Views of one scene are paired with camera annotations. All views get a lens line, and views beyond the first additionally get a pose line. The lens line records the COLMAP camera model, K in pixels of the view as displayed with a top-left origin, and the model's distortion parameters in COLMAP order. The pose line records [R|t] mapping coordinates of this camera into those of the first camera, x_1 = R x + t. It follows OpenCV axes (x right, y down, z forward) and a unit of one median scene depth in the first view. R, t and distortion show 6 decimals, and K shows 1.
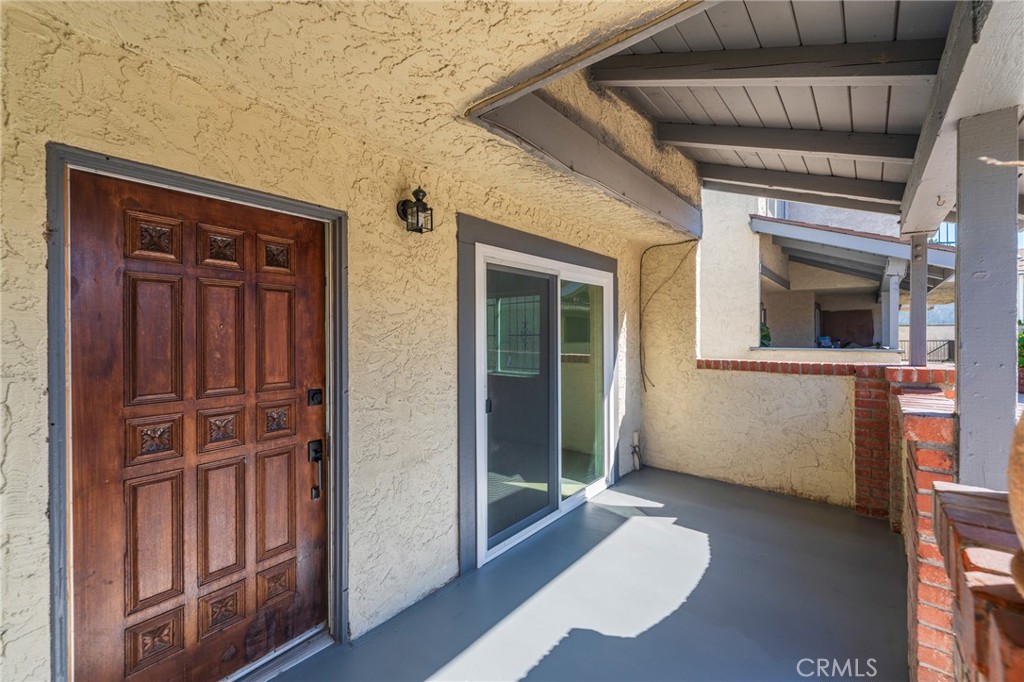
lens RADIAL K [[445.0, 0, 486.7], [0, 445.0, 330.5], [0, 0, 1]] dist [0.000324, -0.000107]
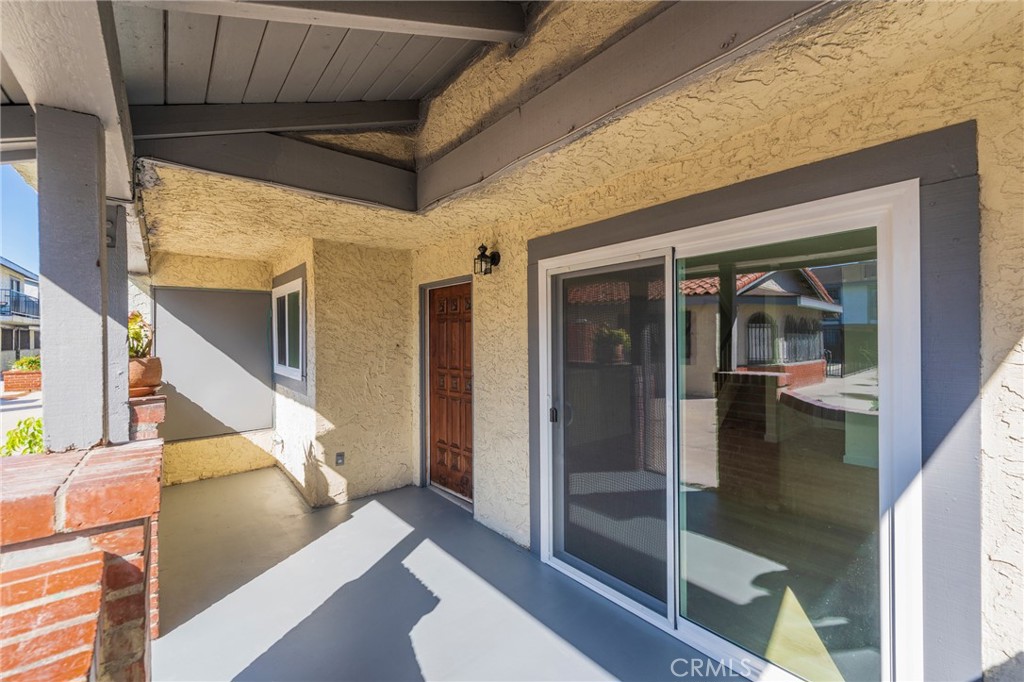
lens RADIAL K [[416.3, 0, 513.6], [0, 416.3, 333.5], [0, 0, 1]] dist [-0.000434, -0.000303]
pose [[-0.167394, -0.005067, -0.985877, 1.082232], [0.015519, 0.999849, -0.007774, -0.013649], [0.985768, -0.016601, -0.167290, 1.210181]]
